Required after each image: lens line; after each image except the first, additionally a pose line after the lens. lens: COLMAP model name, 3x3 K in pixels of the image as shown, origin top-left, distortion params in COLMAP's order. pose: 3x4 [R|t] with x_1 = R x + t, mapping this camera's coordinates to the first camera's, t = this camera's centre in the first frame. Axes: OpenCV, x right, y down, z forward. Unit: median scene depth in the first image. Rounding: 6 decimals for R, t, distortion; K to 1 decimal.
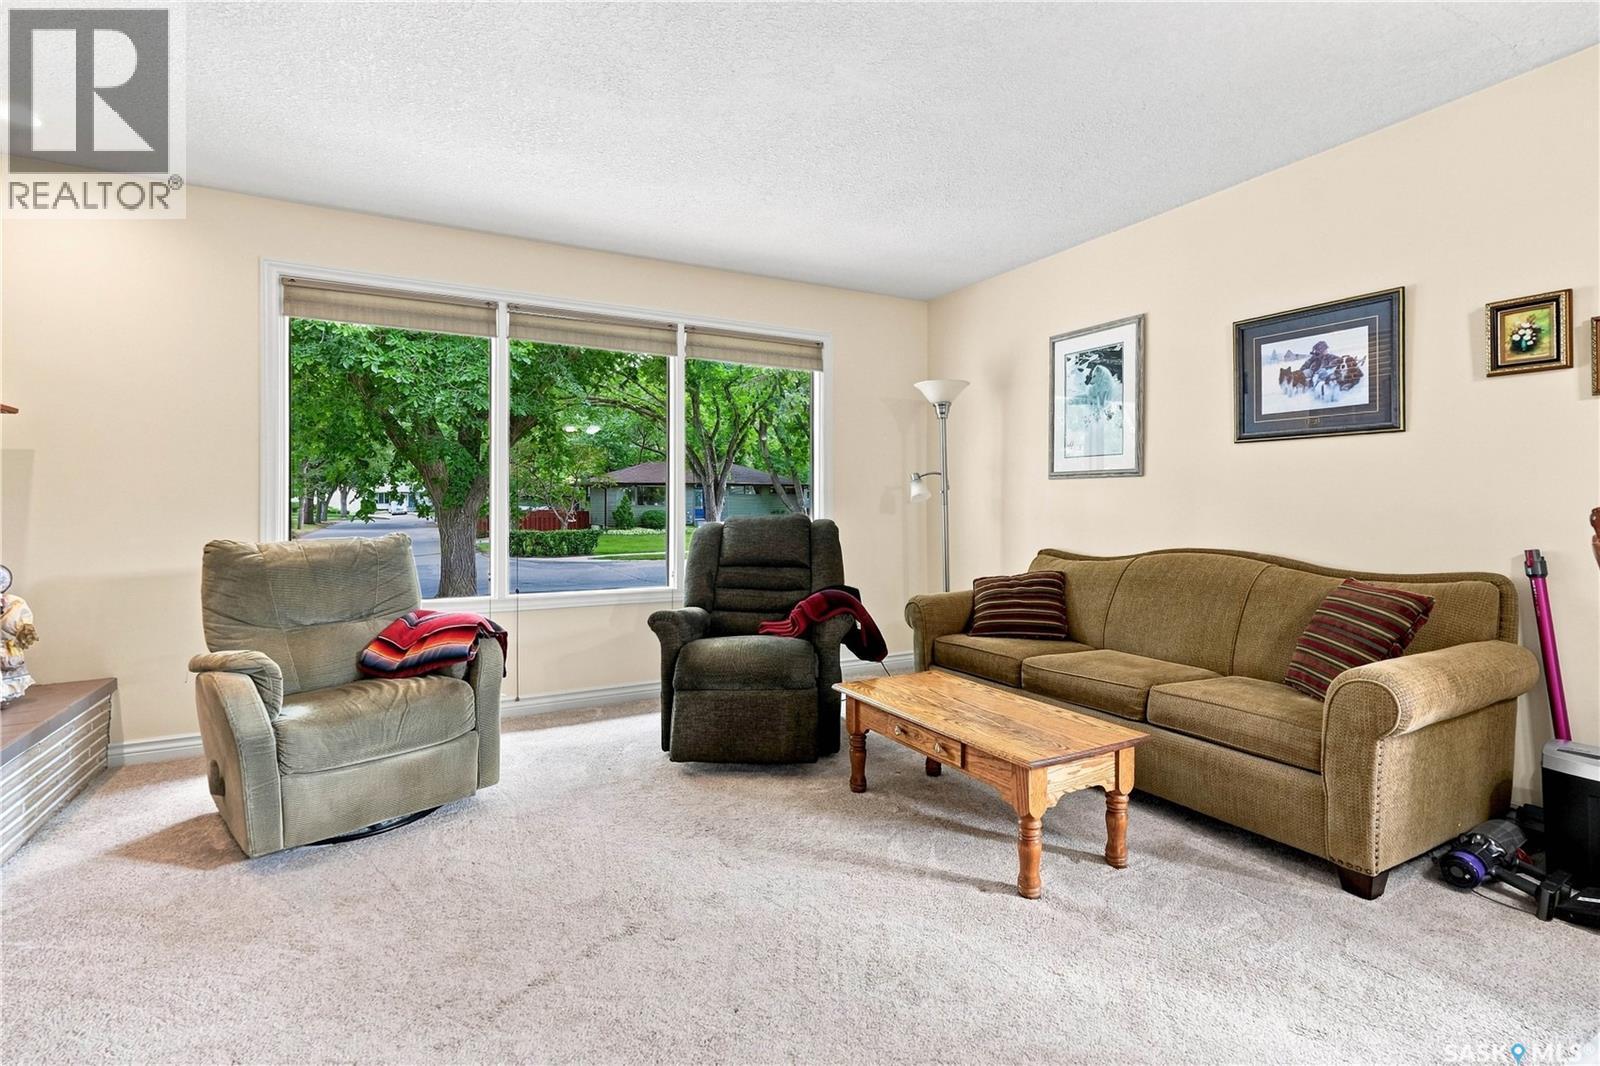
lens RADIAL K [[755.1, 0, 800.5], [0, 755.1, 512.0], [0, 0, 1]] dist [-0.000982, -0.000134]
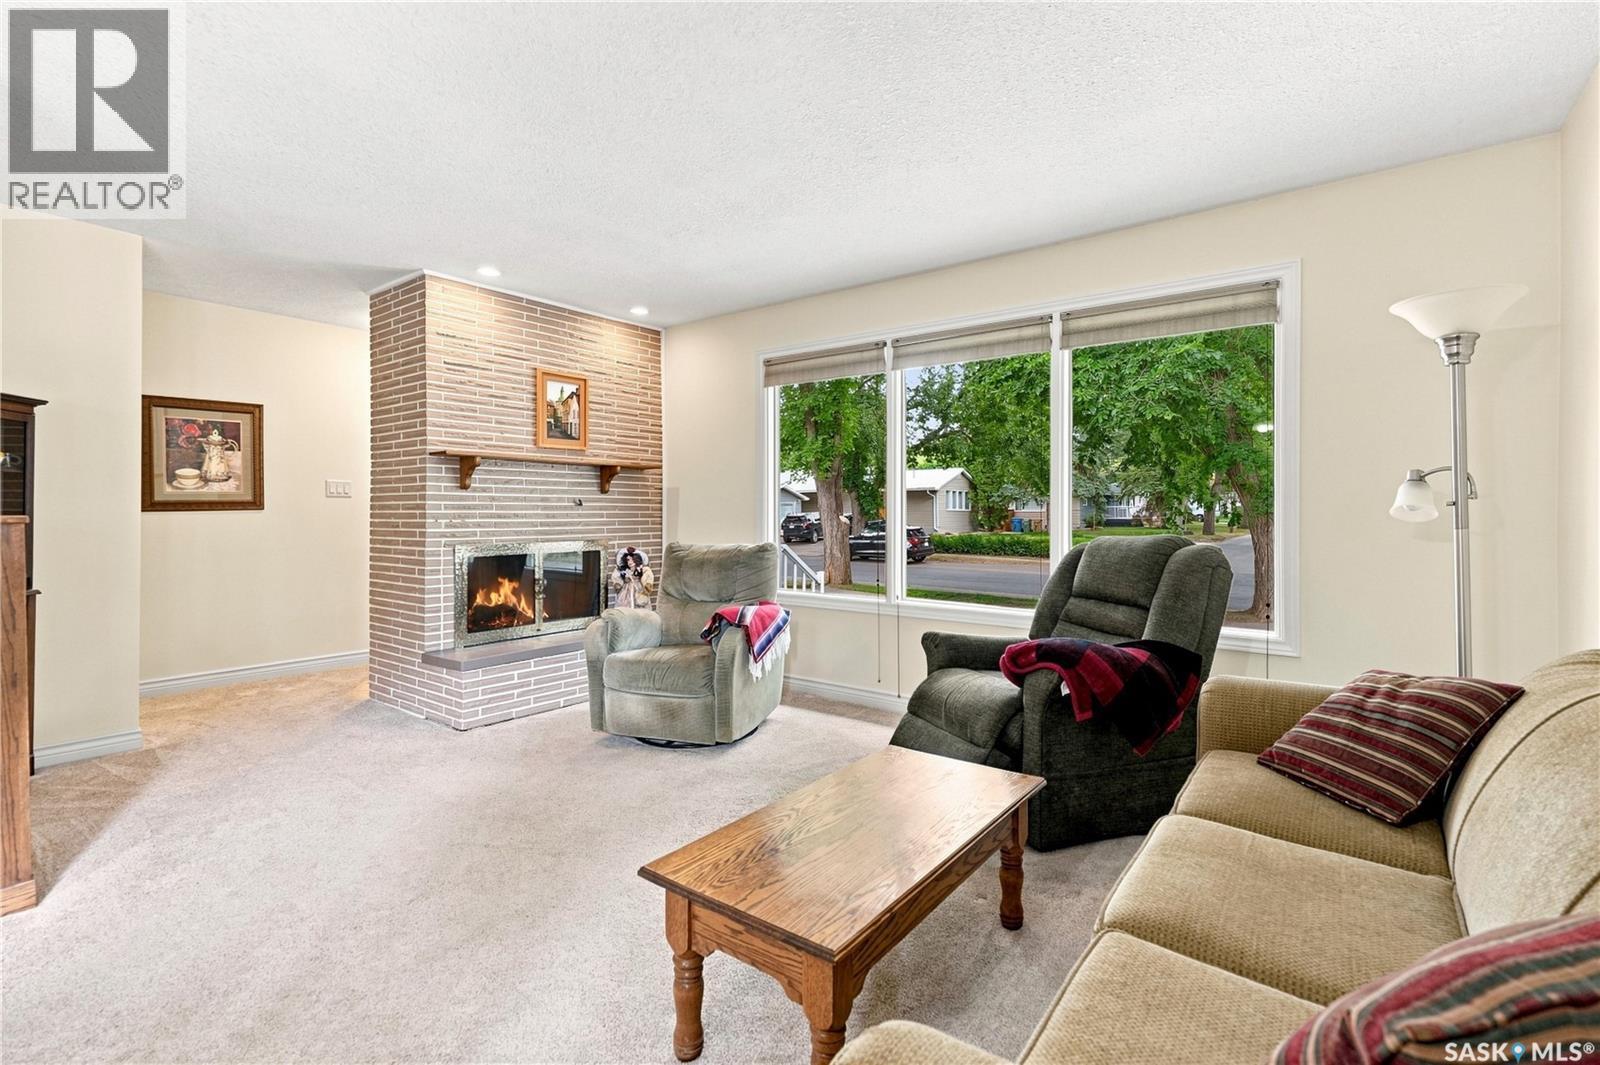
lens RADIAL K [[730.3, 0, 809.2], [0, 730.3, 516.0], [0, 0, 1]] dist [-0.005364, 0.003086]
pose [[0.410231, 0.008975, -0.911937, 0.660544], [-0.007559, 0.999951, 0.006441, -0.024734], [0.911950, 0.004251, 0.410279, 0.530987]]
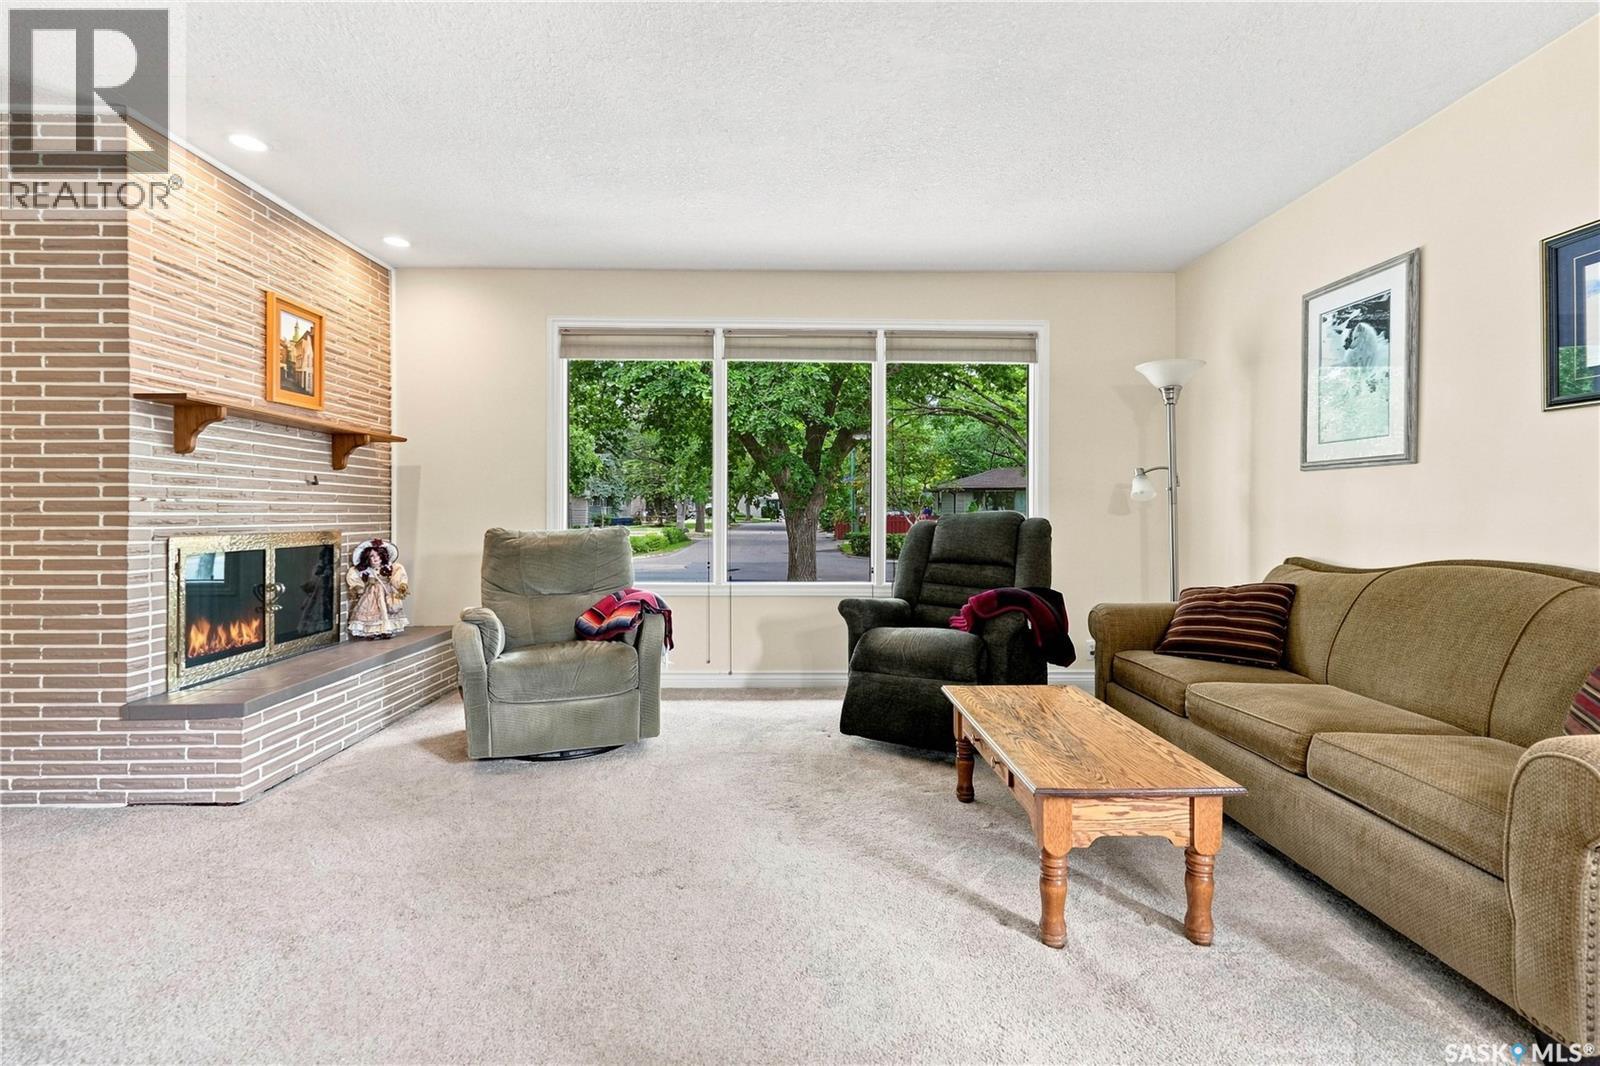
lens RADIAL K [[730.3, 0, 798.4], [0, 730.3, 517.4], [0, 0, 1]] dist [-0.005364, 0.003086]
pose [[0.885443, 0.006204, -0.464706, 0.281780], [-0.006410, 0.999979, 0.001135, 0.011434], [0.464703, 0.001974, 0.885464, 0.076348]]
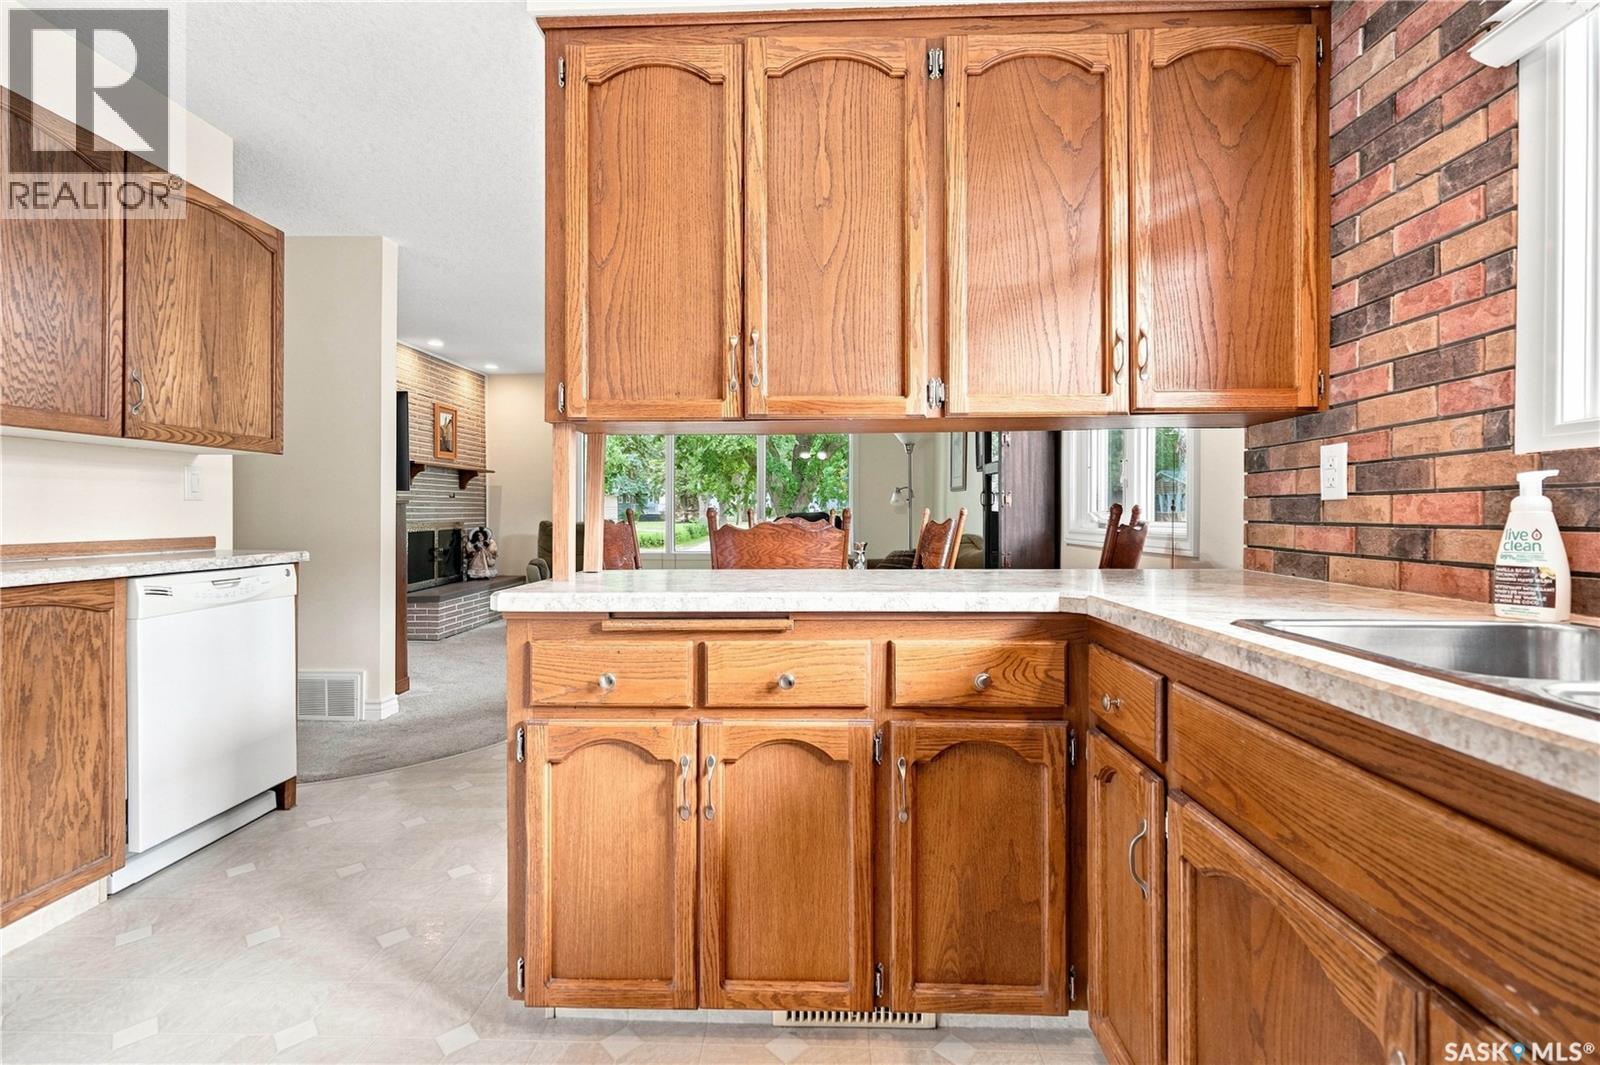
lens RADIAL K [[730.3, 0, 803.4], [0, 730.3, 513.3], [0, 0, 1]] dist [-0.005364, 0.003086]
pose [[0.868956, 0.006619, -0.494845, 1.075126], [-0.006750, 0.999976, 0.001522, 0.002925], [0.494843, 0.002018, 0.868980, -0.640087]]
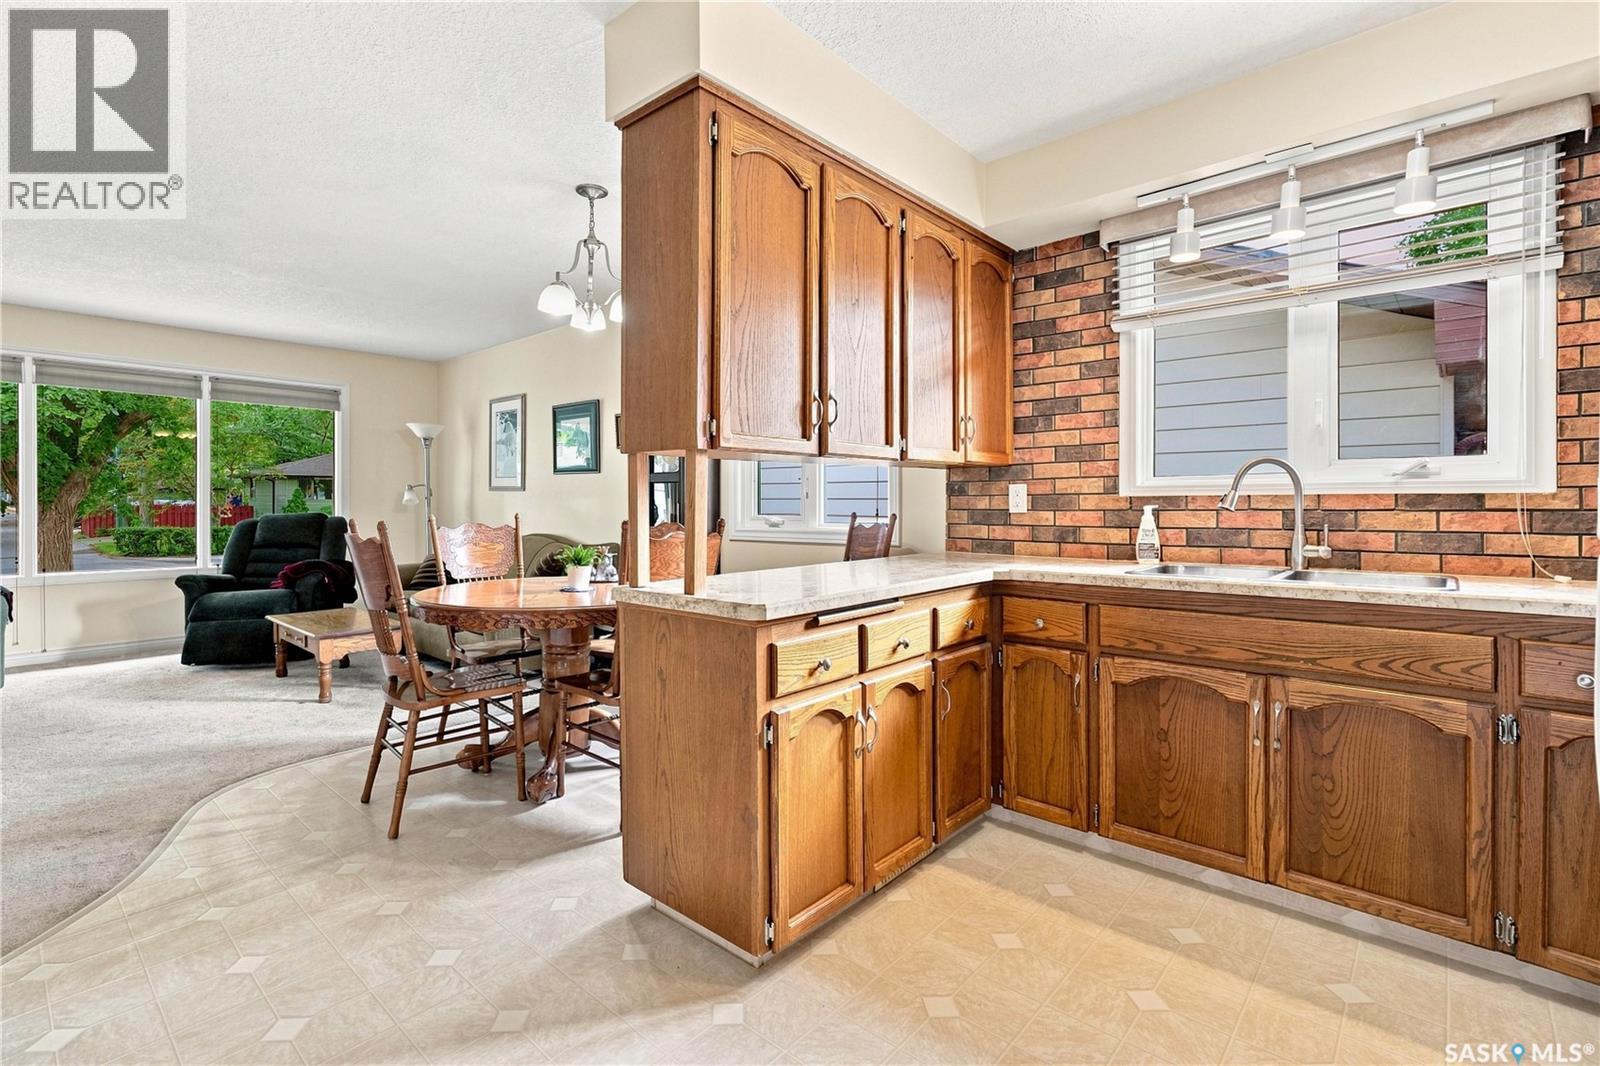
lens RADIAL K [[730.3, 0, 800.8], [0, 730.3, 506.5], [0, 0, 1]] dist [-0.005364, 0.003086]
pose [[0.938217, 0.002719, 0.346037, 0.537678], [-0.002564, 0.999996, -0.000906, -0.014761], [-0.346039, -0.000037, 0.938220, -0.836124]]
